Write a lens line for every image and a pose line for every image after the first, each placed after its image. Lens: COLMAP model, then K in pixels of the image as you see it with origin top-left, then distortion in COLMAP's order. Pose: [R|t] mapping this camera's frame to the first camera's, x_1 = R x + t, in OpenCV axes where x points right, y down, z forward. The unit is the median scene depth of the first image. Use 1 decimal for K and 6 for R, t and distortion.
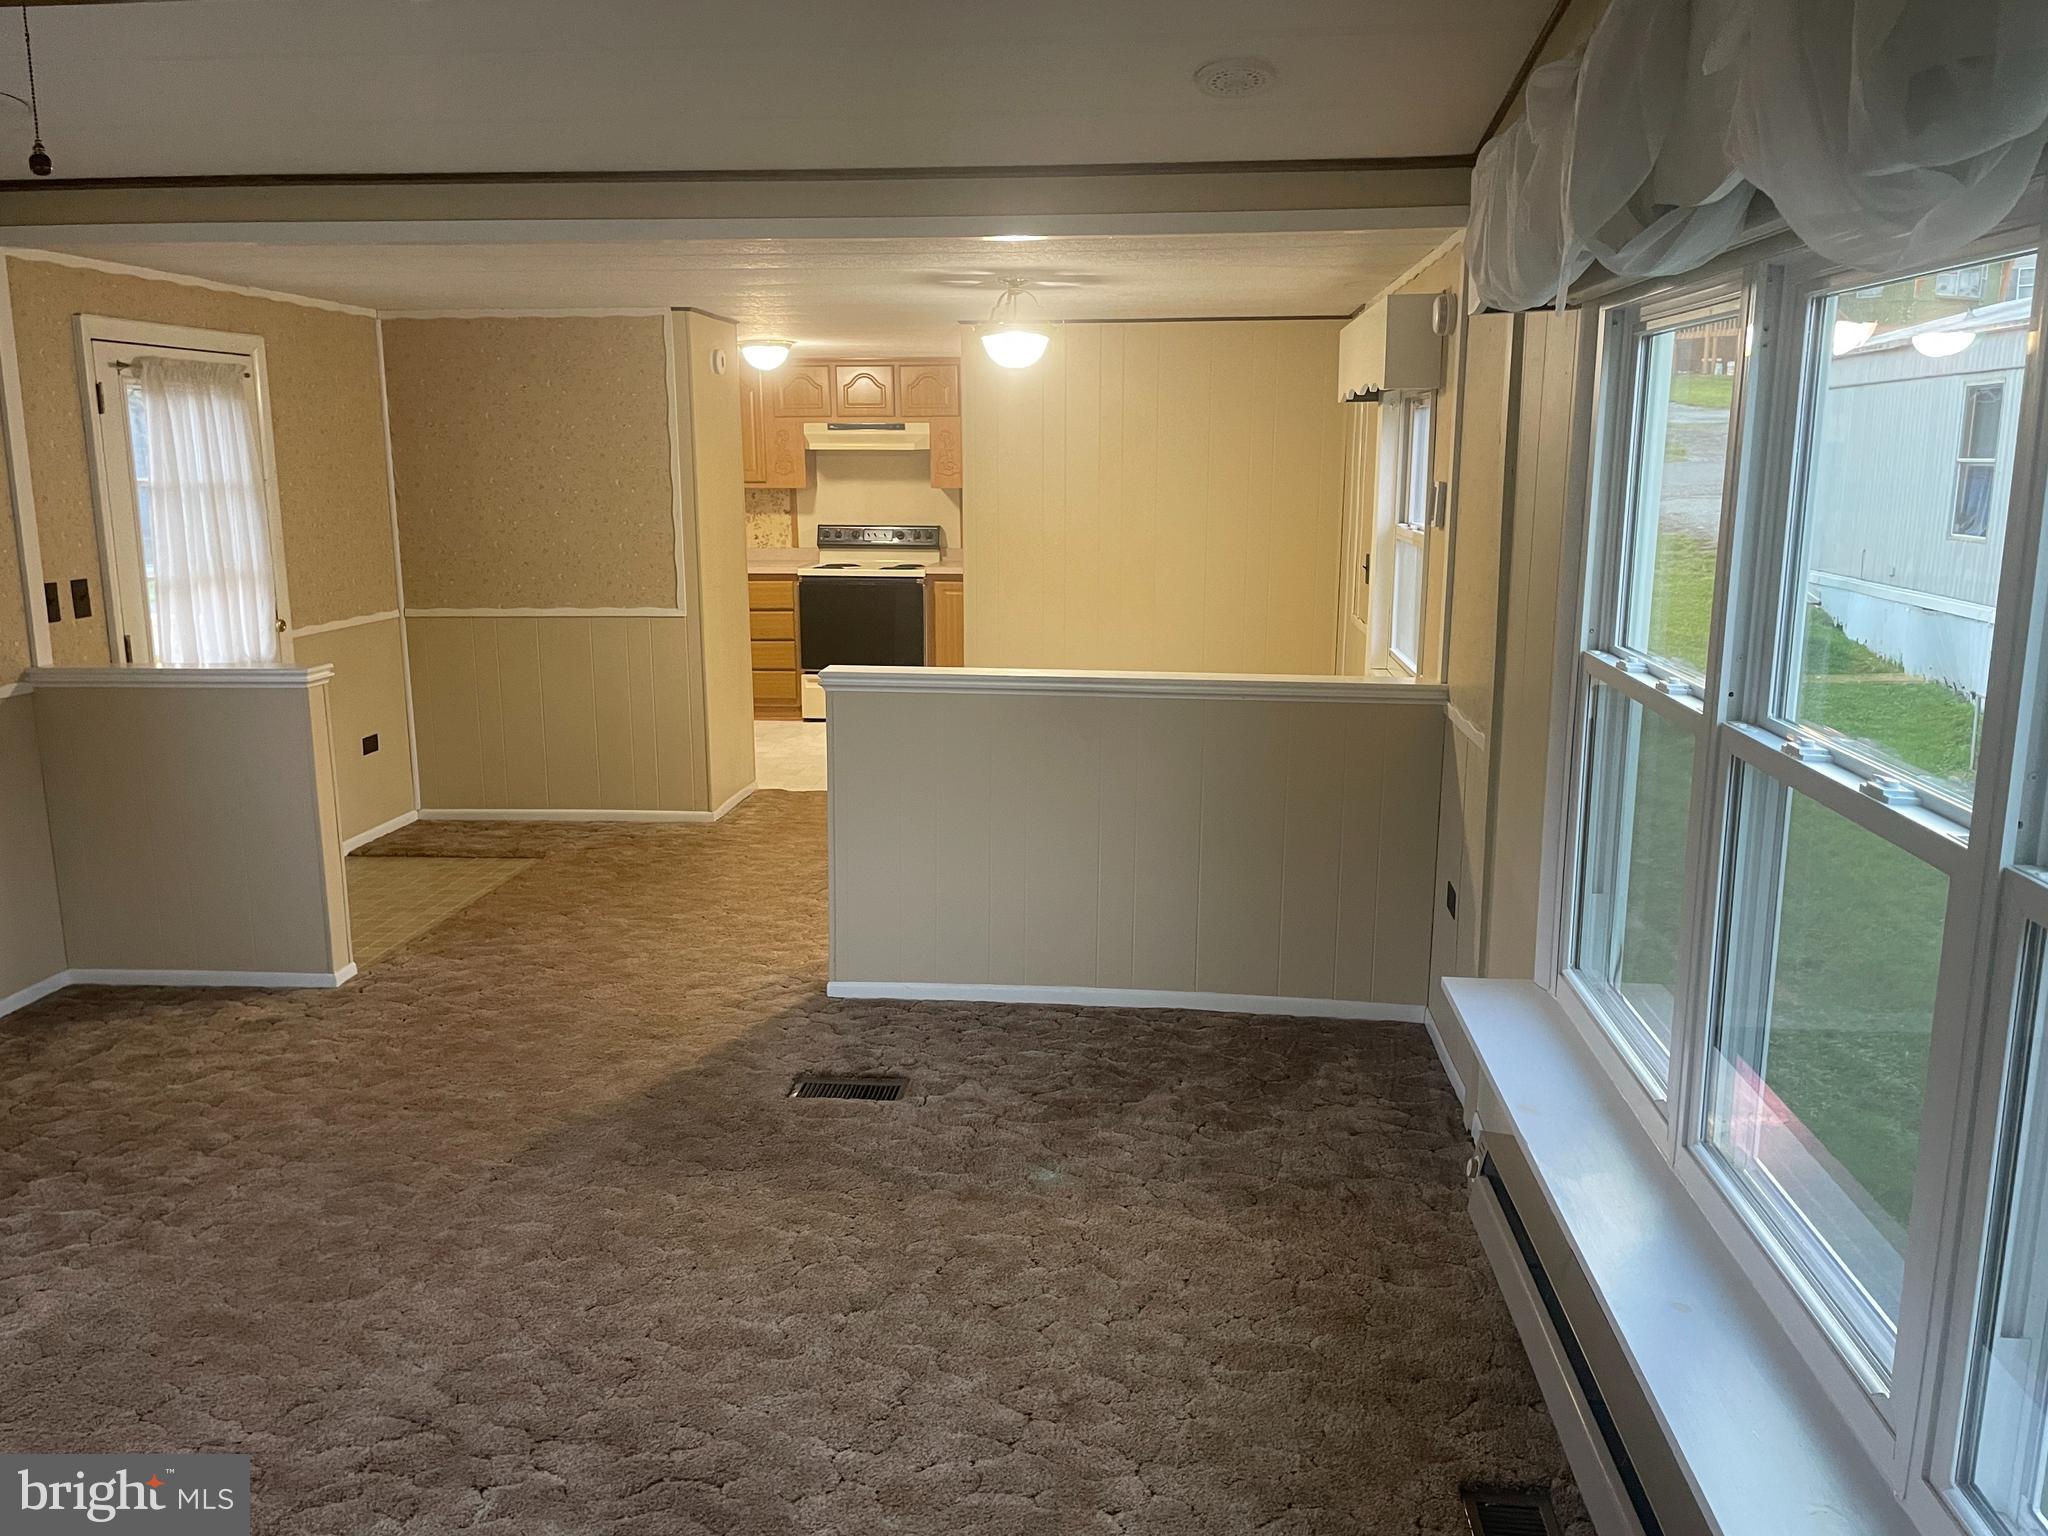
lens RADIAL K [[1521.8, 0, 1016.5], [0, 1521.8, 755.7], [0, 0, 1]] dist [0.101401, -0.128411]
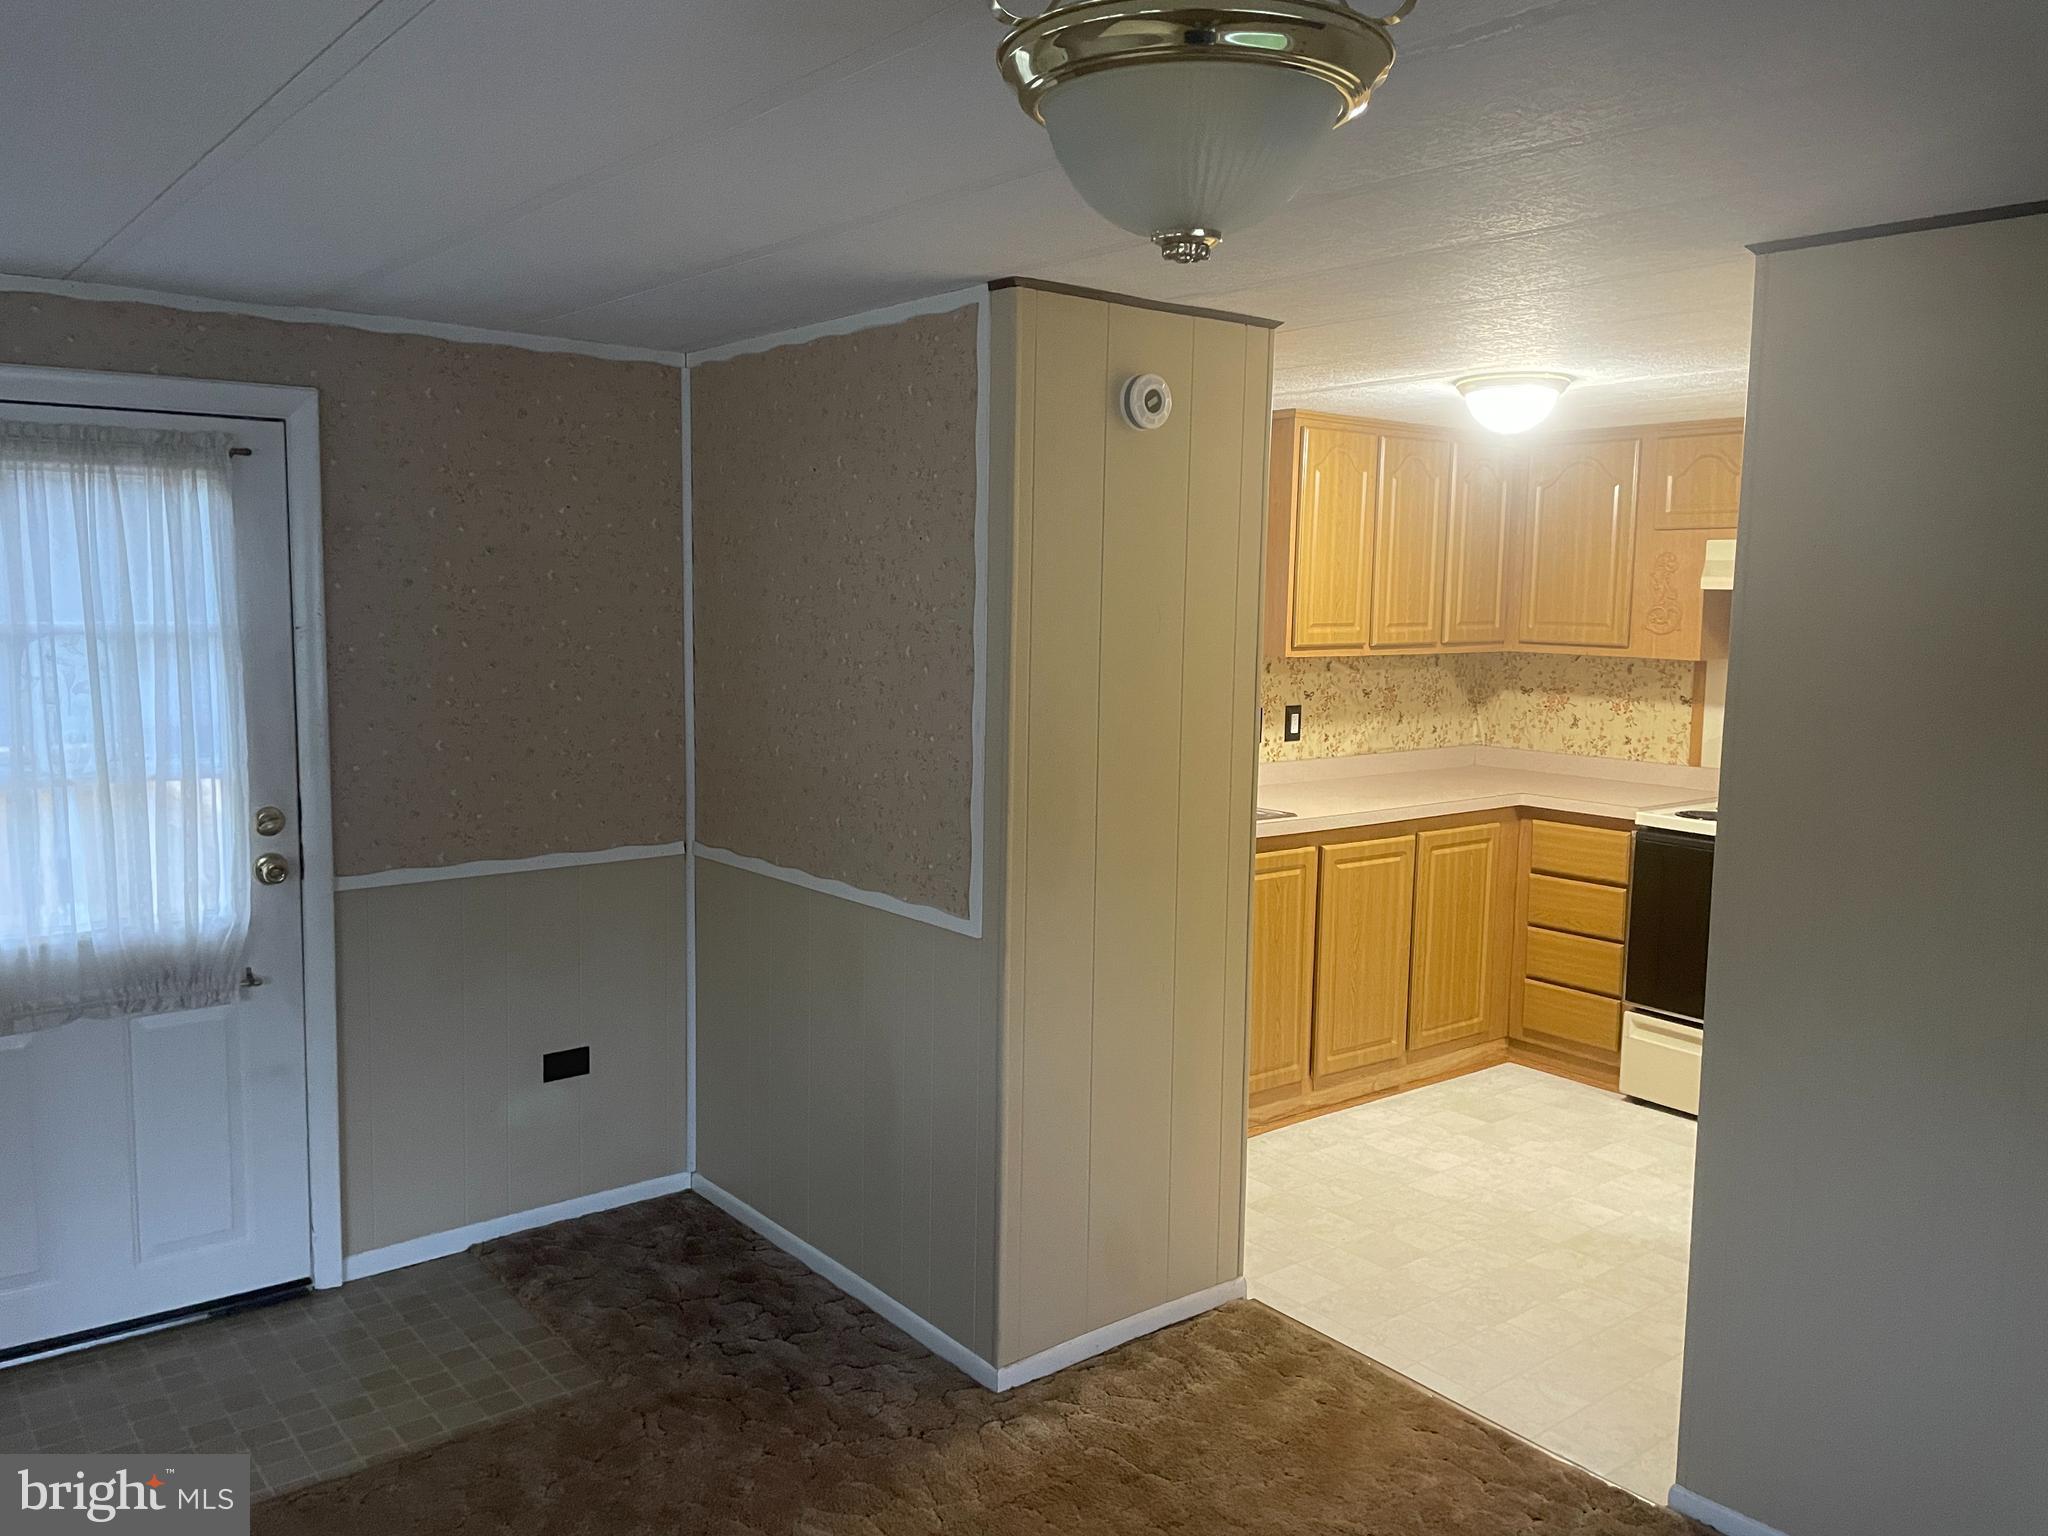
lens RADIAL K [[1521.8, 0, 1016.5], [0, 1521.8, 755.7], [0, 0, 1]] dist [0.101401, -0.128411]
pose [[0.704417, 0.093033, -0.703663, 0.158761], [-0.154207, 0.987752, -0.023779, -0.192036], [0.692833, 0.125260, 0.710135, 0.944030]]
